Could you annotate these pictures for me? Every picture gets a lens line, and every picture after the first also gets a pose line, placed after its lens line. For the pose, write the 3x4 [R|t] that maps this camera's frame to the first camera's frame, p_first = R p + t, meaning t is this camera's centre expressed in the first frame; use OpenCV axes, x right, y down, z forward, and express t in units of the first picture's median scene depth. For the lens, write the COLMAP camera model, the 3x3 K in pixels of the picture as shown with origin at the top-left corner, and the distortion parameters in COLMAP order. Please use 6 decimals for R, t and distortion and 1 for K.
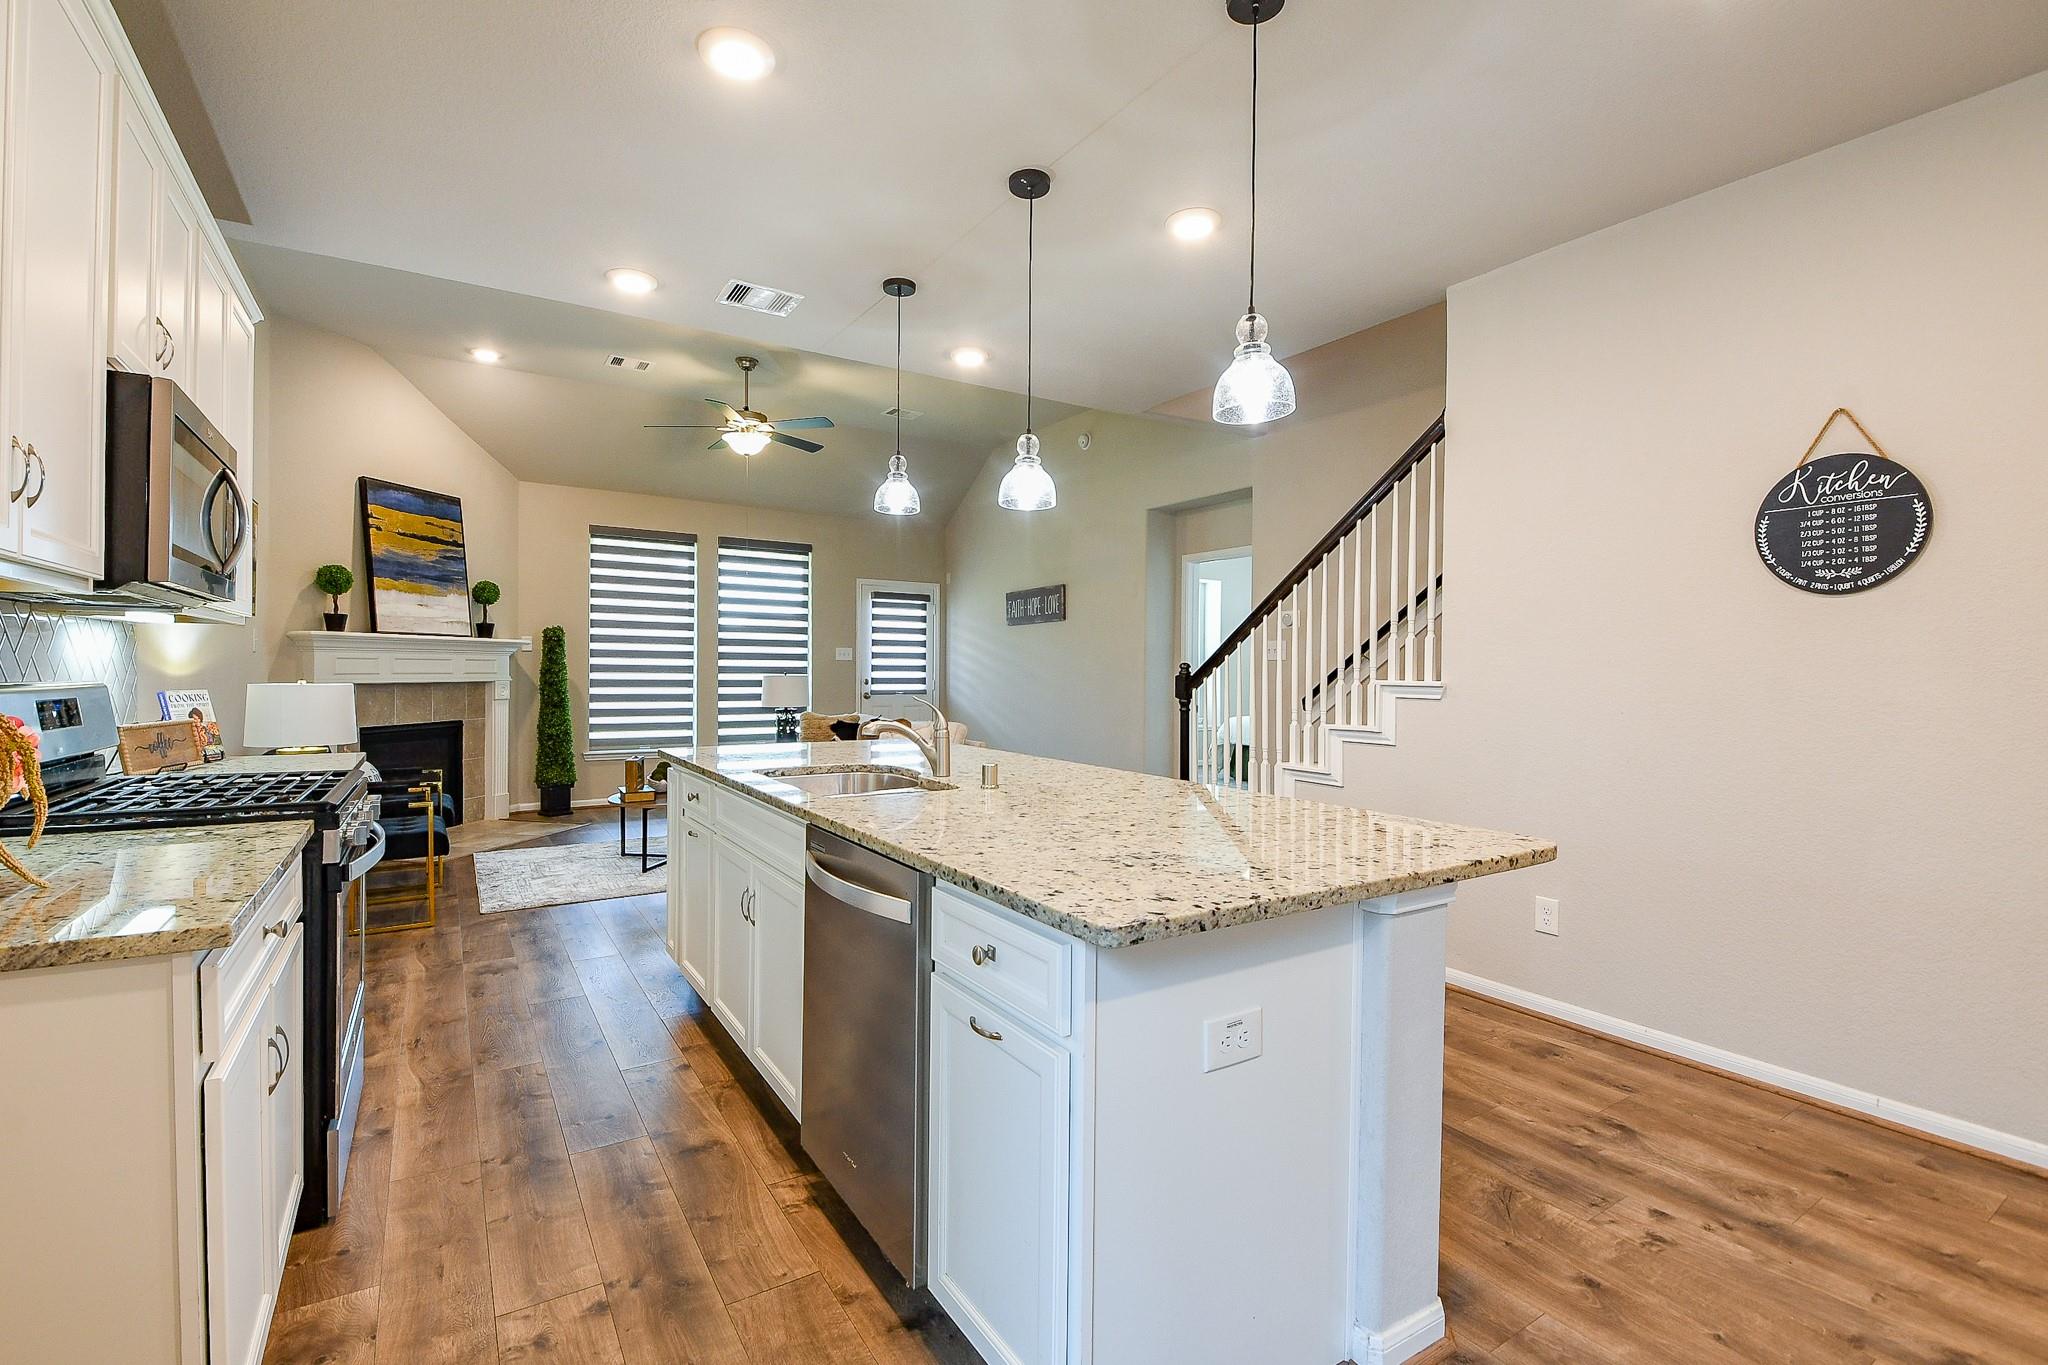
lens RADIAL K [[907.4, 0, 1019.5], [0, 907.4, 674.9], [0, 0, 1]] dist [0.011993, -0.015831]
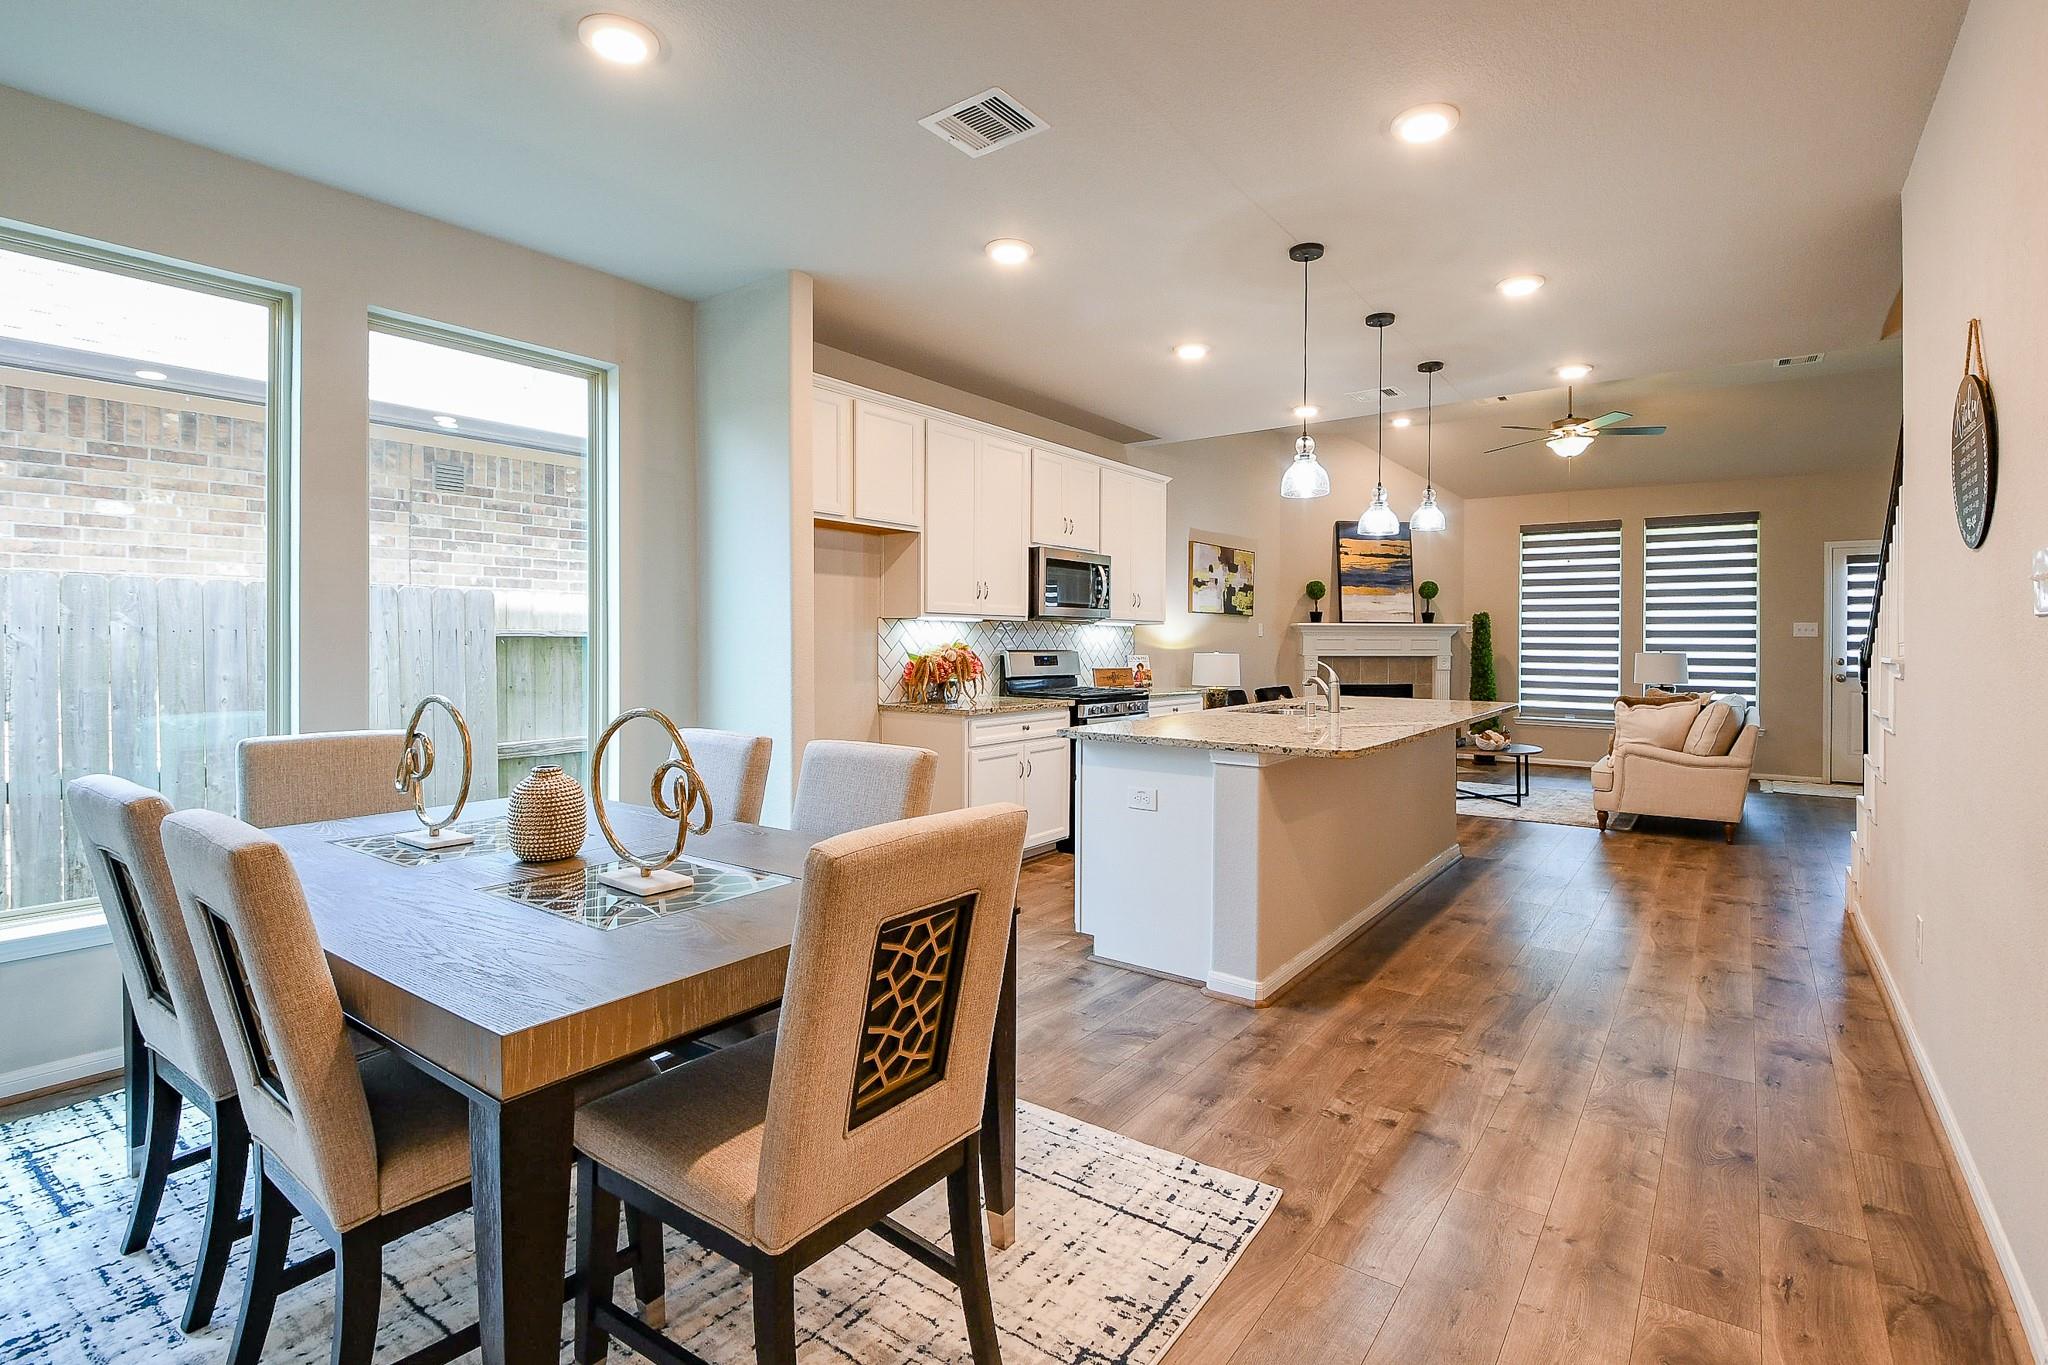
lens RADIAL K [[954.9, 0, 1051.3], [0, 954.9, 639.9], [0, 0, 1]] dist [0.001285, -0.008909]
pose [[0.364704, -0.007495, -0.931094, 0.573868], [-0.007576, 0.999911, -0.011017, 0.003558], [0.931093, 0.011072, 0.364614, -0.030161]]
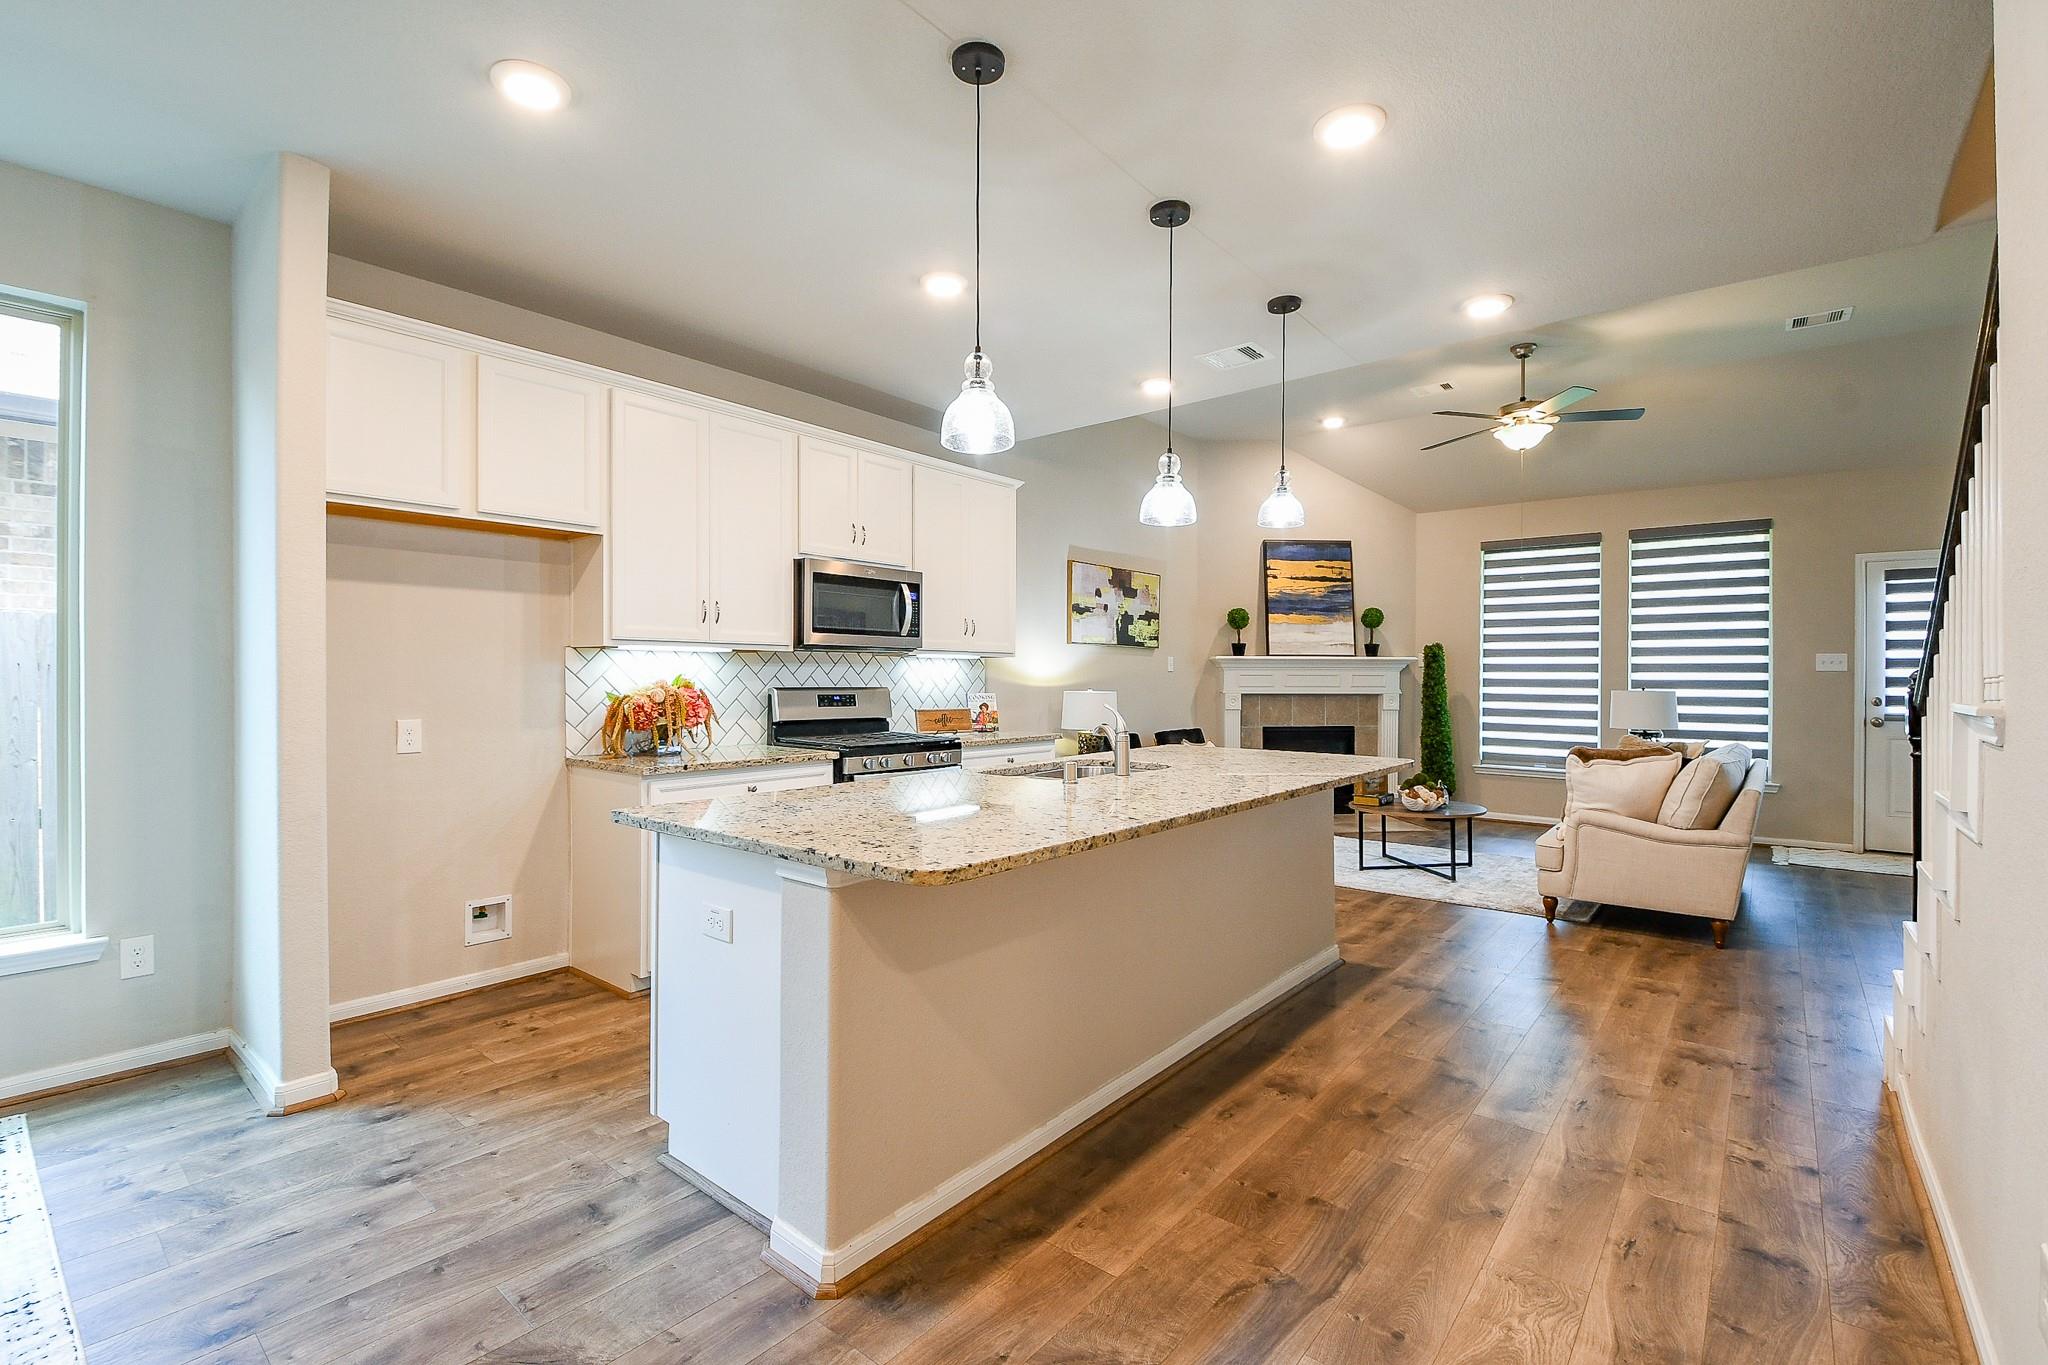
lens RADIAL K [[907.4, 0, 1010.8], [0, 907.4, 675.1], [0, 0, 1]] dist [0.011993, -0.015831]
pose [[0.297730, -0.009587, -0.954602, 0.426485], [-0.007370, 0.999897, -0.012341, 0.001047], [0.954622, 0.010710, 0.297628, 0.236757]]
